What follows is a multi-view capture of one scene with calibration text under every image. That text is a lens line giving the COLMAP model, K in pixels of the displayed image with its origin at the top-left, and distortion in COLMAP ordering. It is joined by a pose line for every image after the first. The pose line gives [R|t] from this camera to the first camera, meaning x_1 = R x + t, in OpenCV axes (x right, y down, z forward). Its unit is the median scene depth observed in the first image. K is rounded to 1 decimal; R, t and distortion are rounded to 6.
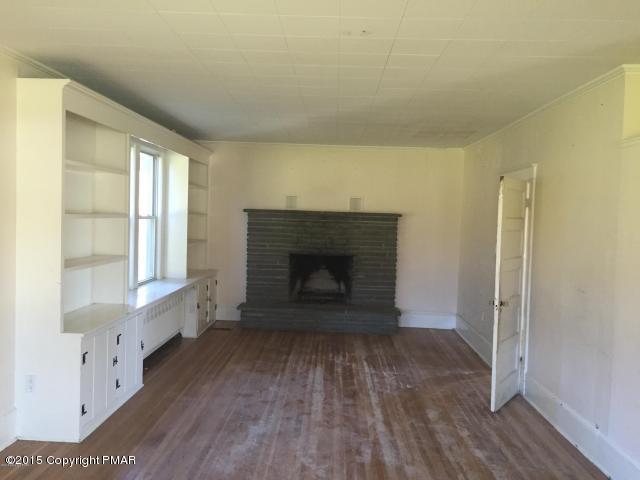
lens RADIAL K [[551.5, 0, 320.0], [0, 551.5, 240.0], [0, 0, 1]] dist [0.078743, -0.106008]
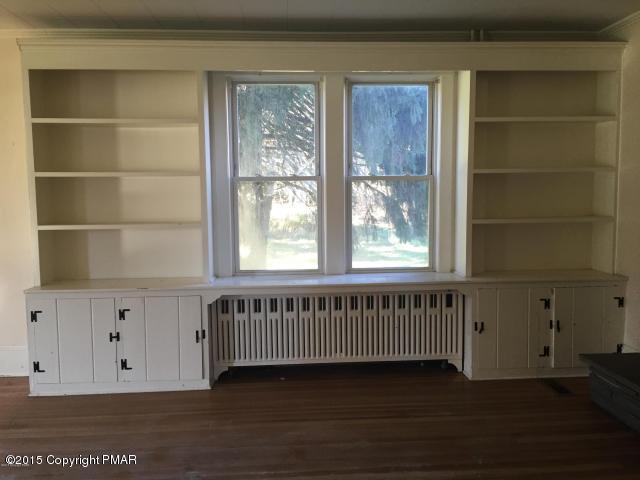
lens RADIAL K [[551.5, 0, 320.0], [0, 551.5, 240.0], [0, 0, 1]] dist [0.078743, -0.106008]
pose [[0.087316, 0.059967, -0.994374, 0.299339], [-0.030759, 0.997873, 0.057477, -0.000588], [0.995706, 0.025567, 0.088975, 0.688221]]
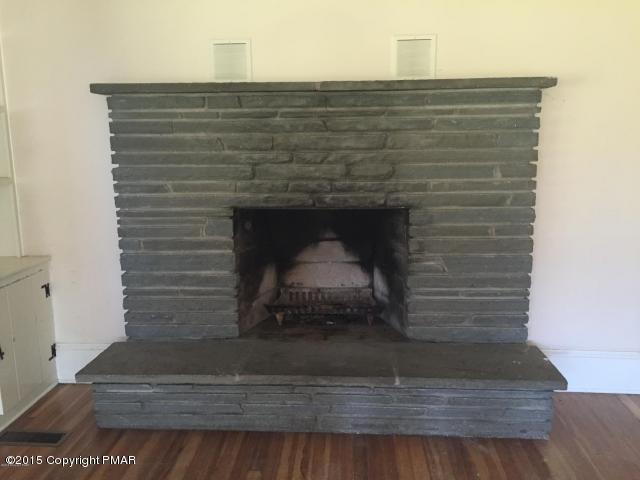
lens RADIAL K [[551.5, 0, 320.0], [0, 551.5, 240.0], [0, 0, 1]] dist [0.078743, -0.106008]
pose [[0.998613, -0.034380, -0.039888, 0.015715], [0.039403, 0.990349, 0.132879, -0.000394], [0.034934, -0.134266, 0.990329, 0.640805]]
